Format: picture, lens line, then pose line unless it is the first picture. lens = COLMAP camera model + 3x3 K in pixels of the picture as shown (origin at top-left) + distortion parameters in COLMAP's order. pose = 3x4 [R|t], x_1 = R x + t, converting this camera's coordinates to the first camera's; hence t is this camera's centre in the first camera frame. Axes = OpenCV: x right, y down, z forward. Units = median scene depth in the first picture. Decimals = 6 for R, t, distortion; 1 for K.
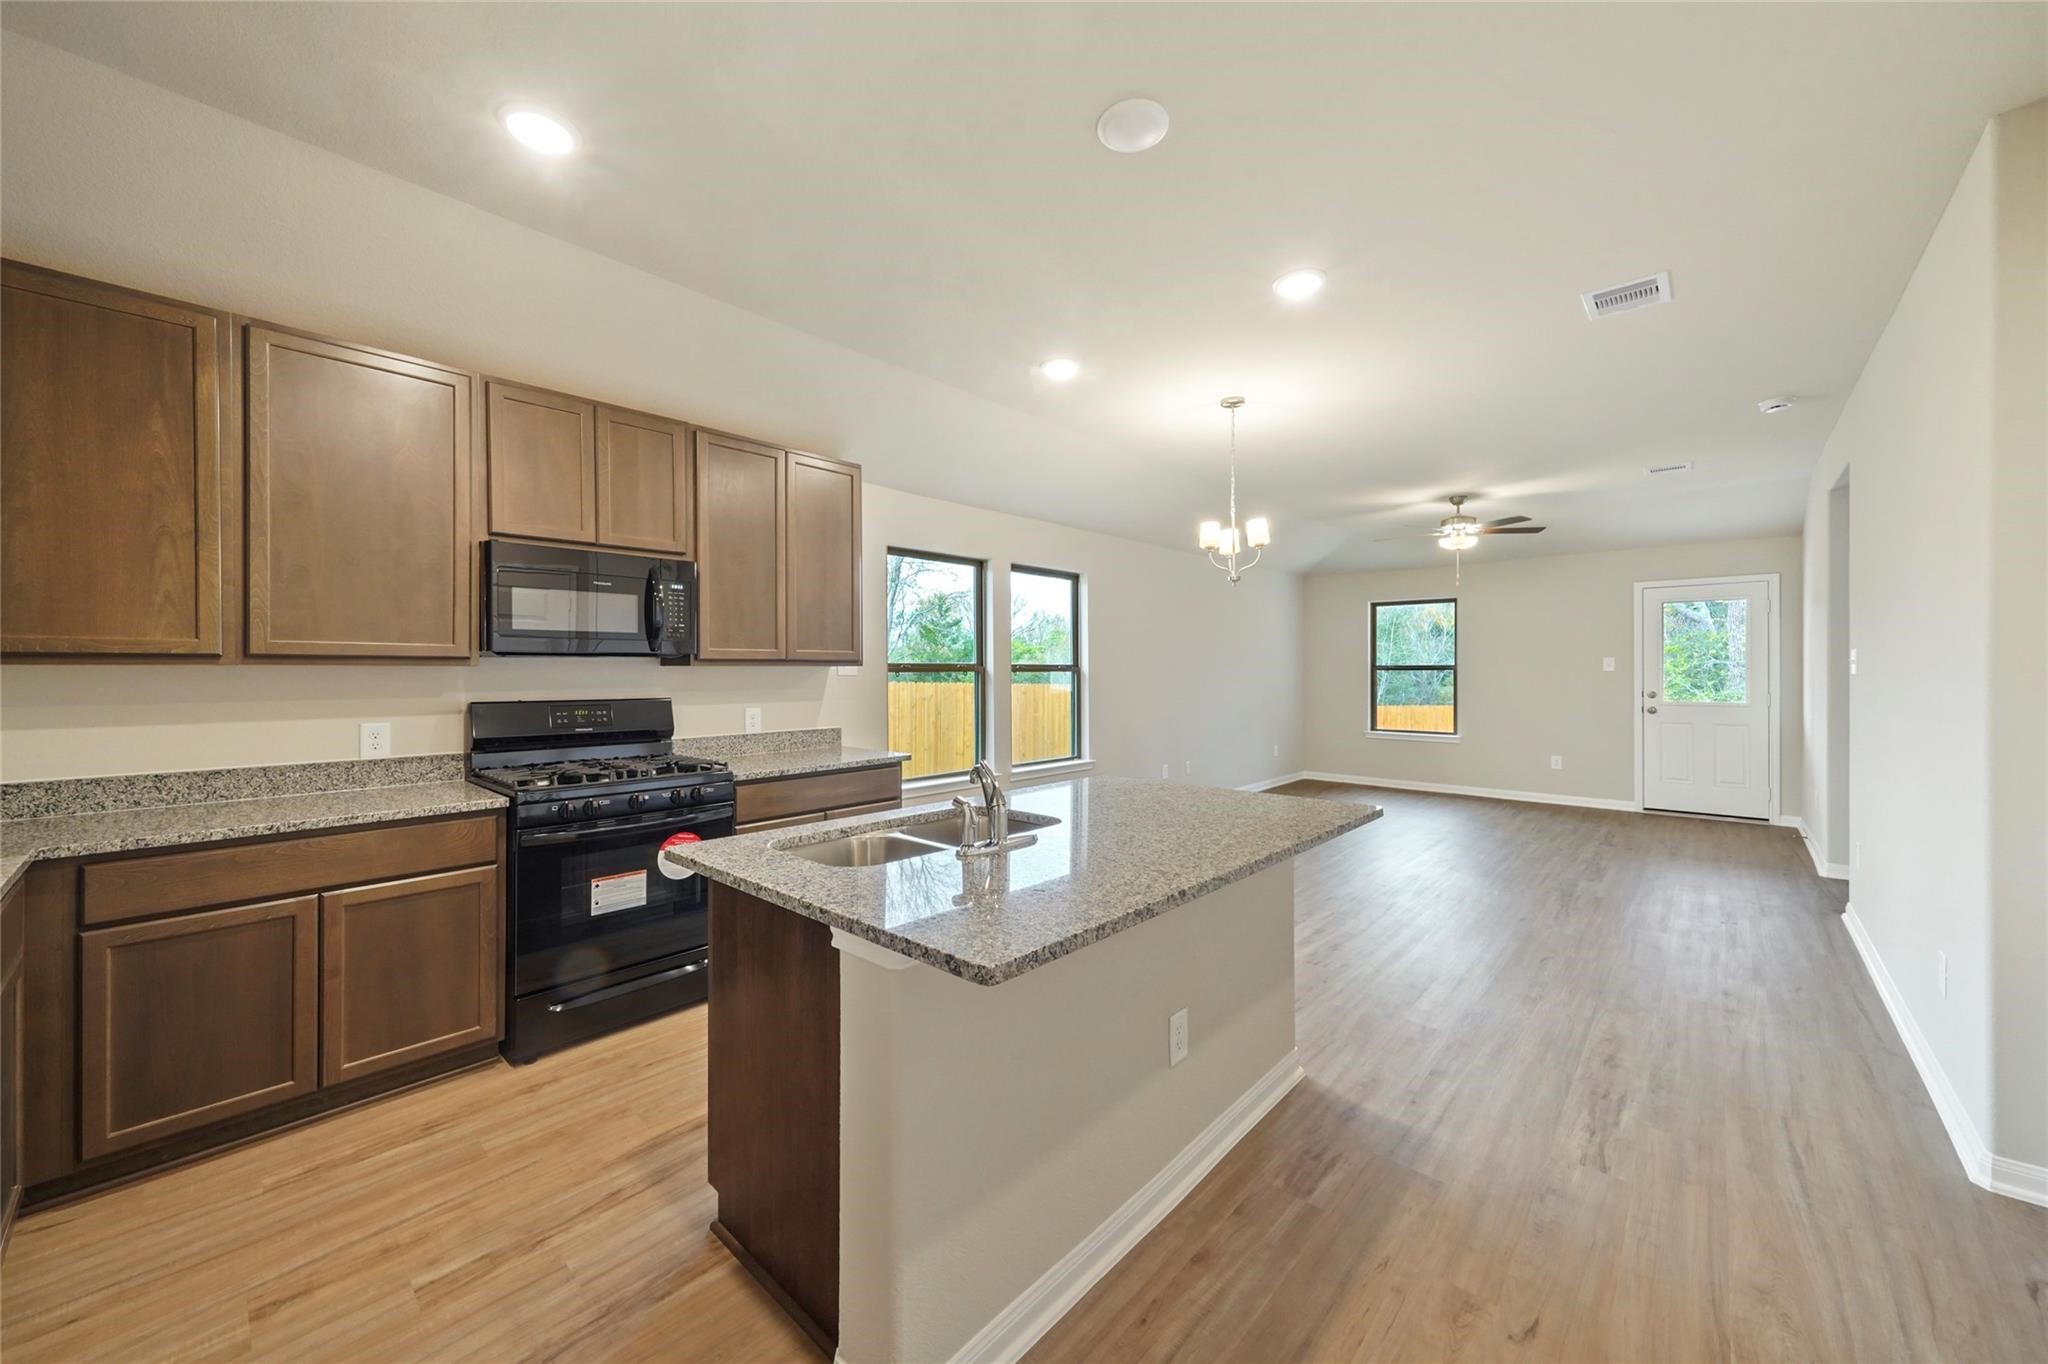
lens RADIAL K [[750.6, 0, 1022.0], [0, 750.6, 673.8], [0, 0, 1]] dist [0.005202, -0.000062]
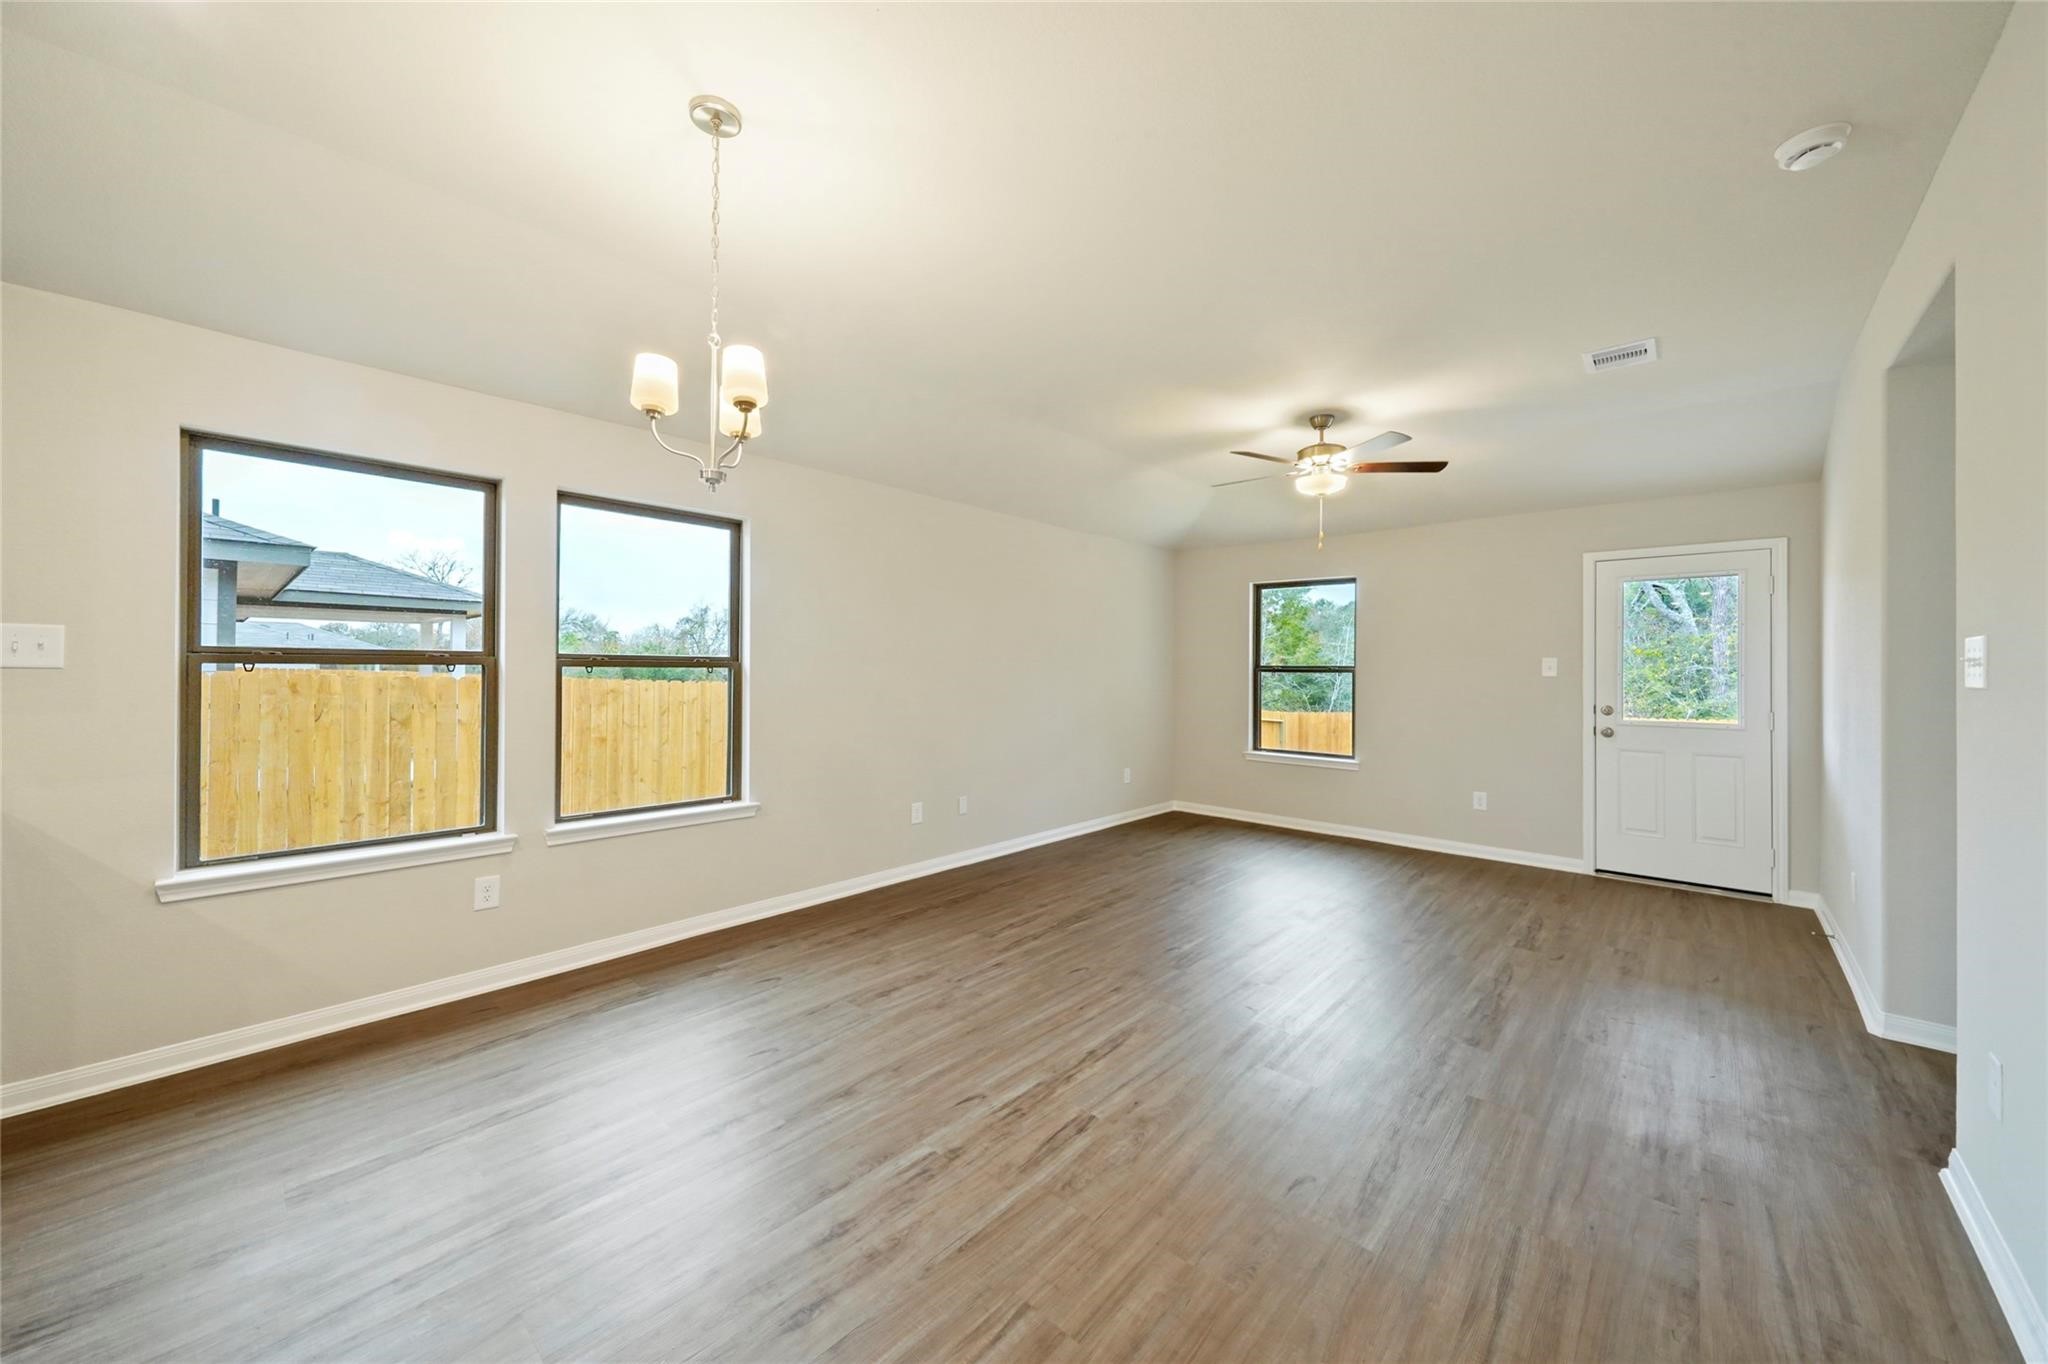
lens RADIAL K [[743.8, 0, 1022.0], [0, 743.8, 664.7], [0, 0, 1]] dist [0.001656, -0.000045]
pose [[0.999917, 0.011642, 0.005537, 0.484756], [-0.011584, 0.999877, -0.010527, -0.002409], [-0.005659, 0.010462, 0.999929, 0.520525]]
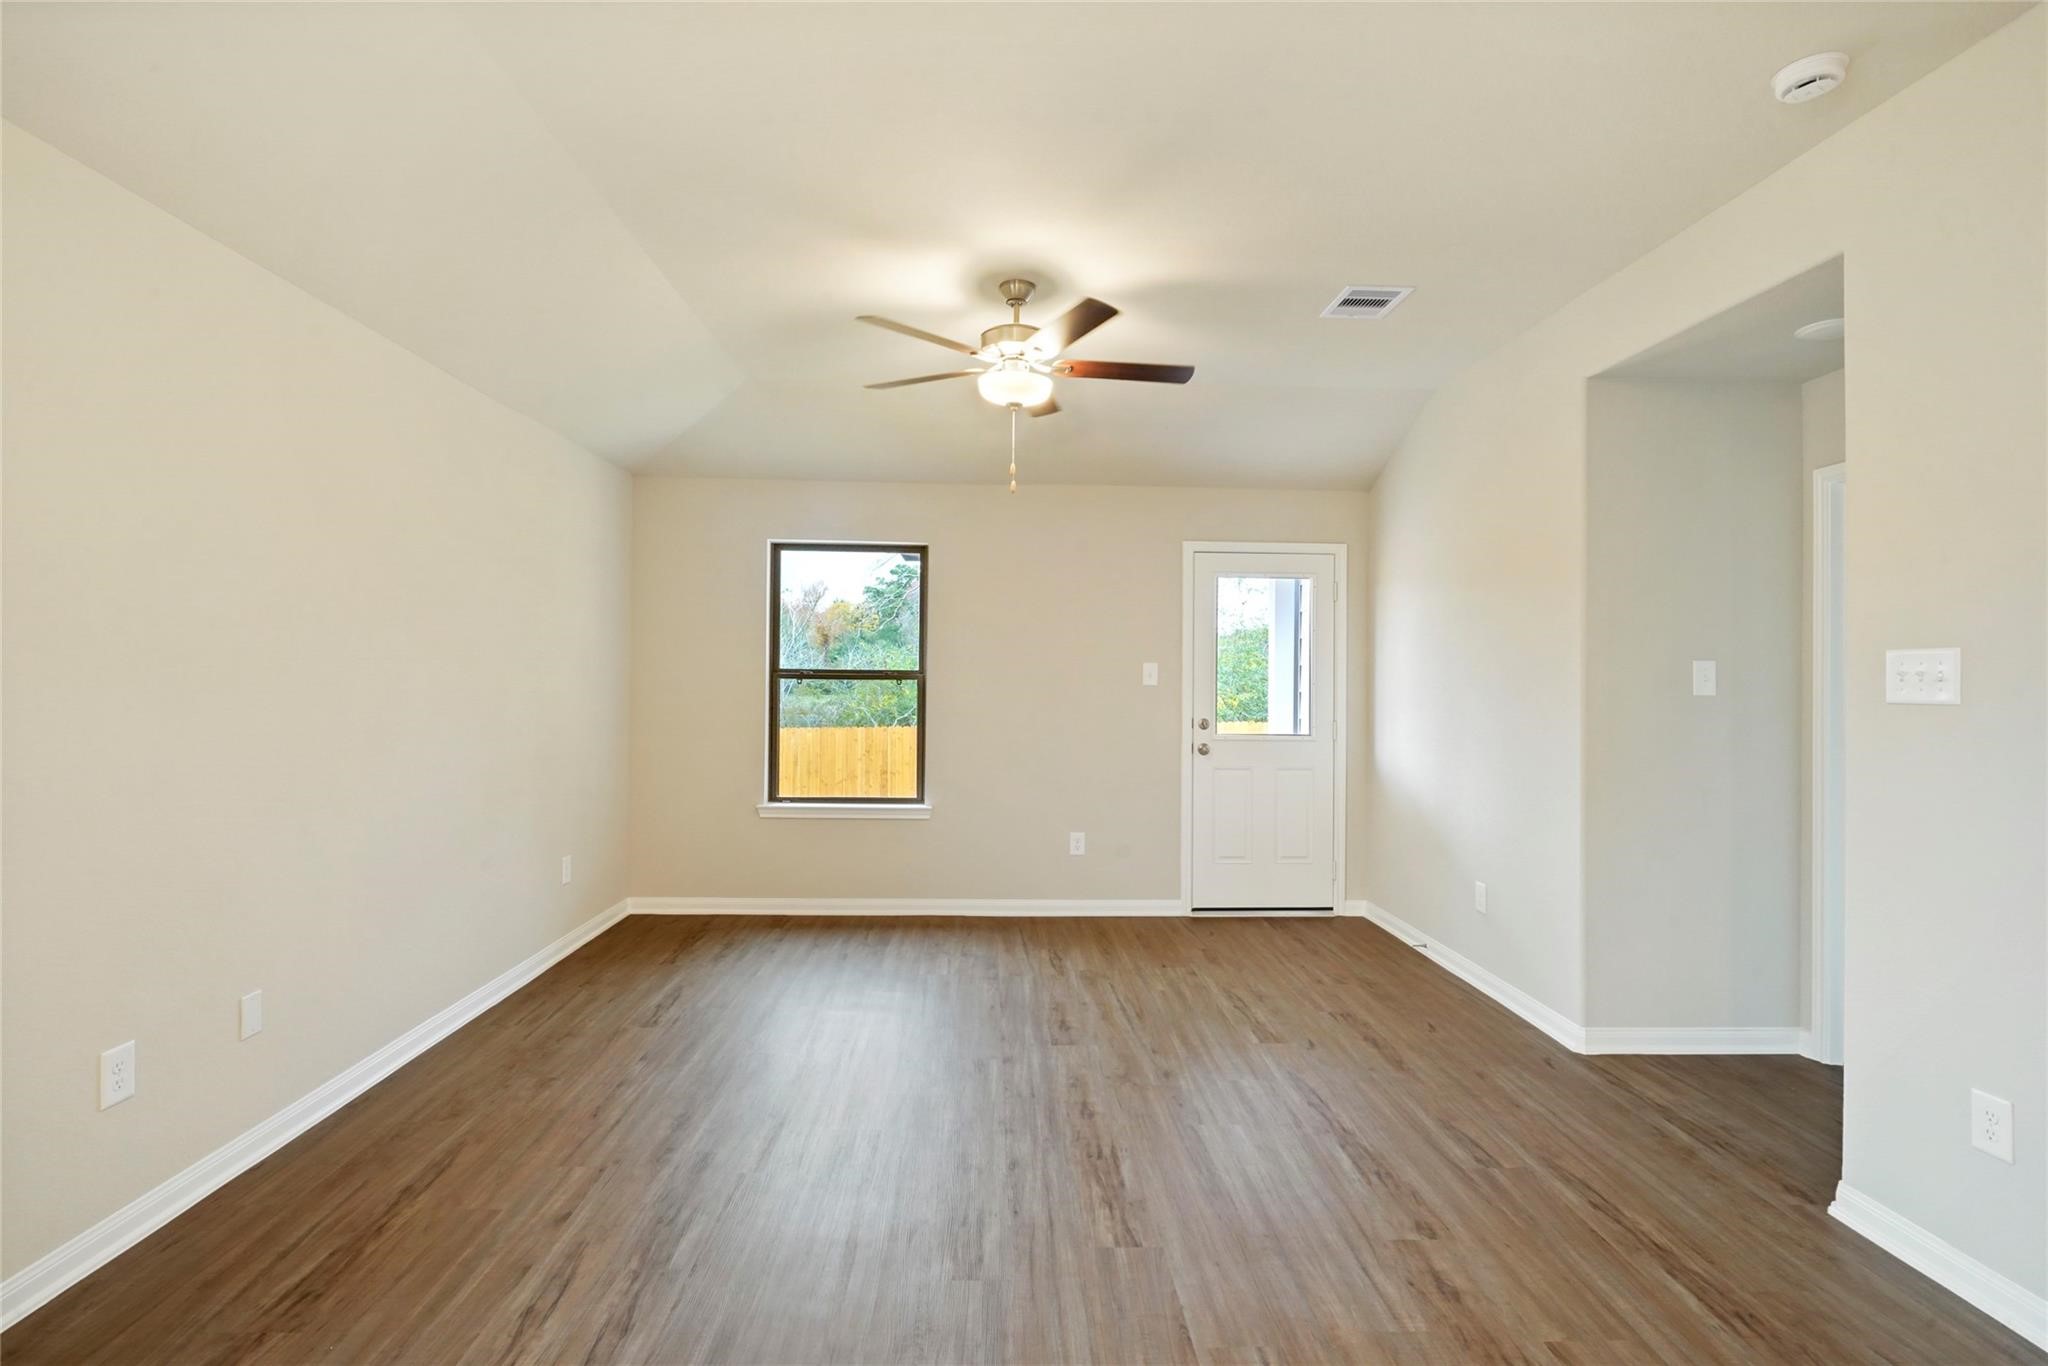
lens RADIAL K [[957.2, 0, 1023.5], [0, 957.2, 673.7], [0, 0, 1]] dist [0.000984, 0.000030]
pose [[0.709880, 0.014129, 0.704181, 0.306074], [-0.009726, 0.999900, -0.010257, -0.006798], [-0.704256, 0.000432, 0.709946, 0.950107]]
